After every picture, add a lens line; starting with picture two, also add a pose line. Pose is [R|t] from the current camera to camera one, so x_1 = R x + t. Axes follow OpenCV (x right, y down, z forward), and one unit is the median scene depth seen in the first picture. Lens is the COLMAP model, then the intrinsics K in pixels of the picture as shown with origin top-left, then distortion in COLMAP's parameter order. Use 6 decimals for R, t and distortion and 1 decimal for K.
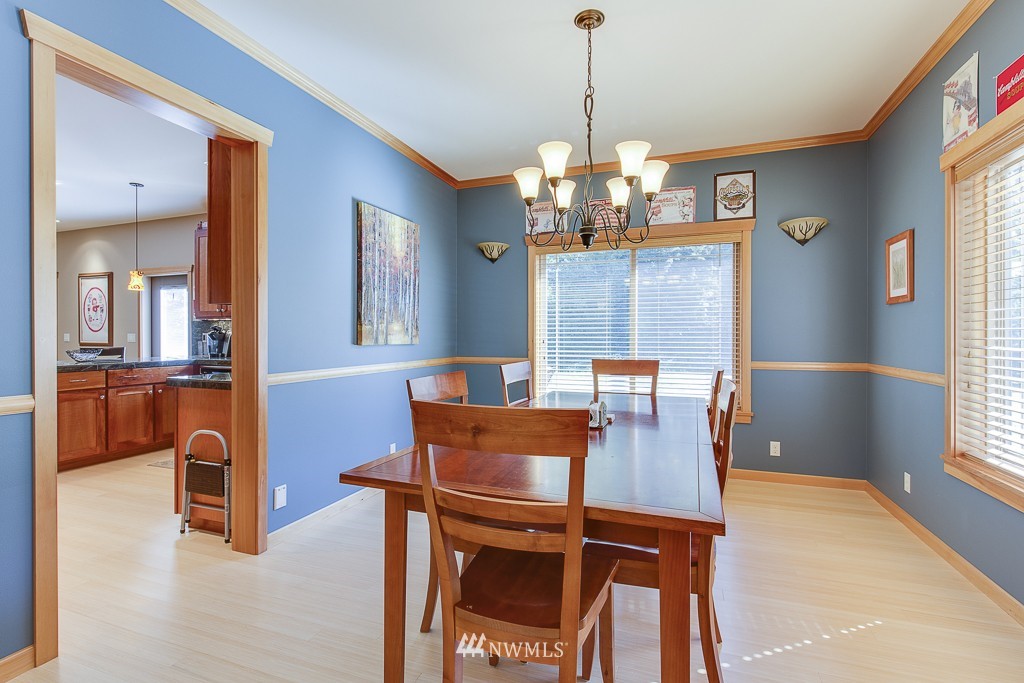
lens RADIAL K [[471.6, 0, 513.3], [0, 471.6, 338.9], [0, 0, 1]] dist [0.000906, -0.000480]
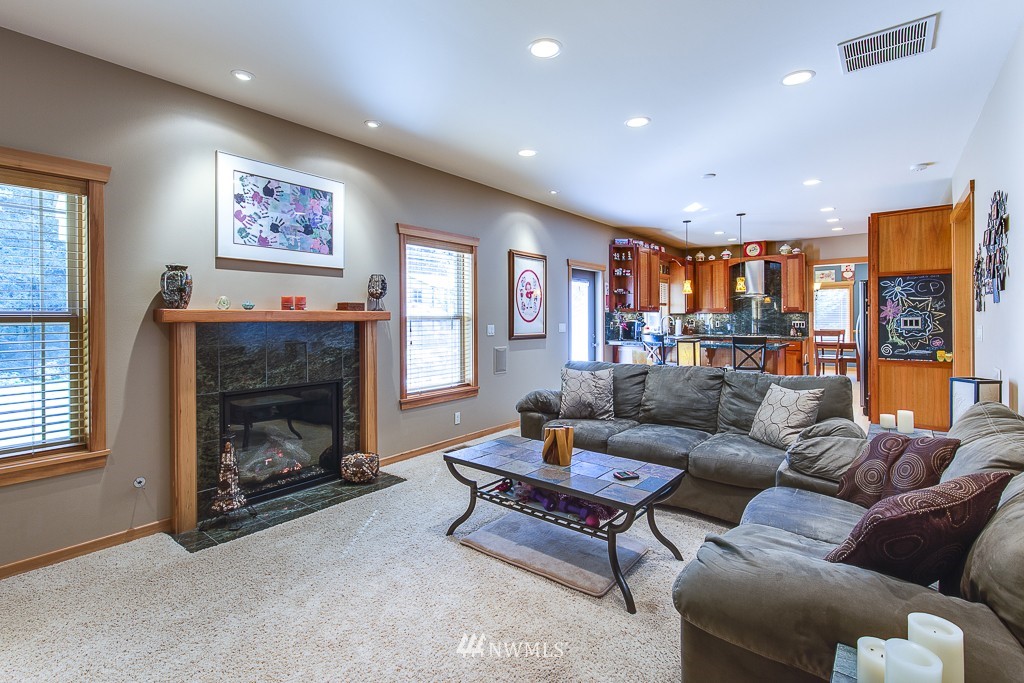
lens RADIAL K [[471.6, 0, 523.2], [0, 471.6, 316.3], [0, 0, 1]] dist [0.000906, -0.000480]
pose [[0.302702, 0.000925, 0.953085, -2.070594], [0.008517, 0.999957, -0.003676, -0.027225], [-0.953047, 0.009230, 0.302682, 0.916153]]
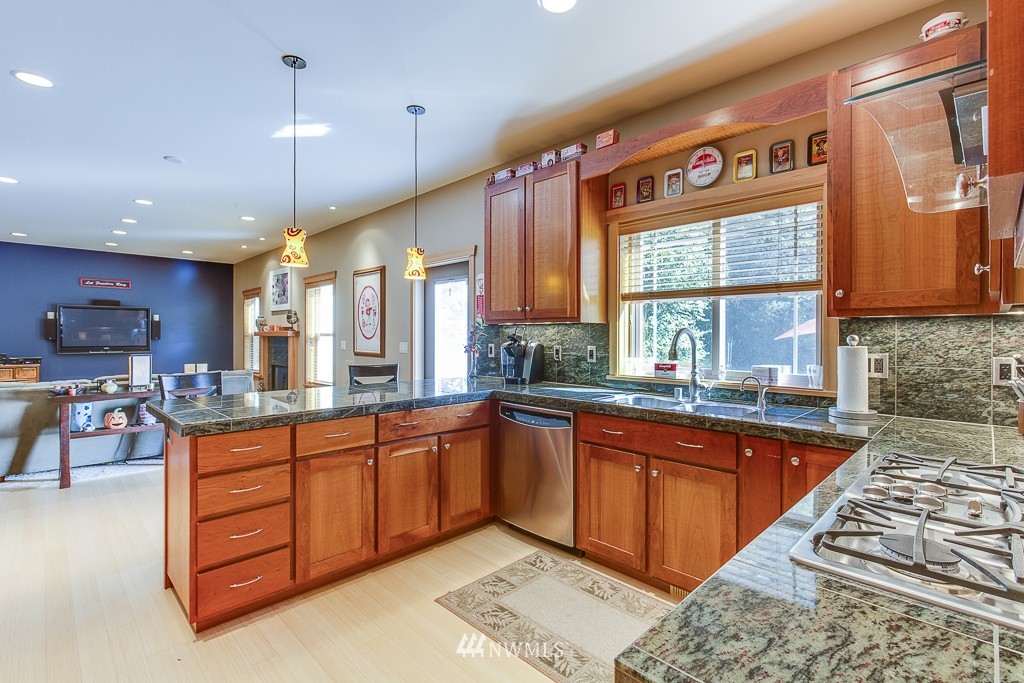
lens RADIAL K [[471.6, 0, 509.7], [0, 471.6, 339.2], [0, 0, 1]] dist [0.000906, -0.000480]
pose [[0.902817, 0.006040, -0.429982, -0.367737], [-0.005621, 0.999982, 0.002244, -0.022462], [0.429988, 0.000391, 0.902834, 0.432407]]
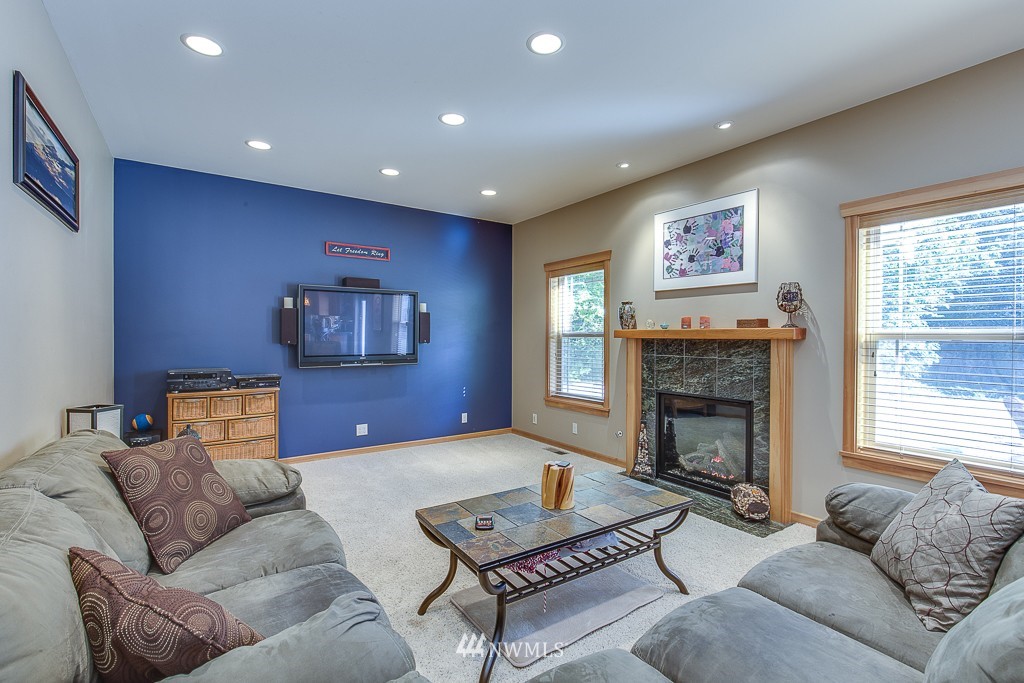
lens RADIAL K [[471.6, 0, 517.1], [0, 471.6, 340.0], [0, 0, 1]] dist [0.000906, -0.000480]
pose [[0.811136, 0.008523, -0.584795, -1.396105], [-0.007724, 0.999963, 0.003861, -0.024018], [0.584807, 0.001385, 0.811172, 0.677213]]
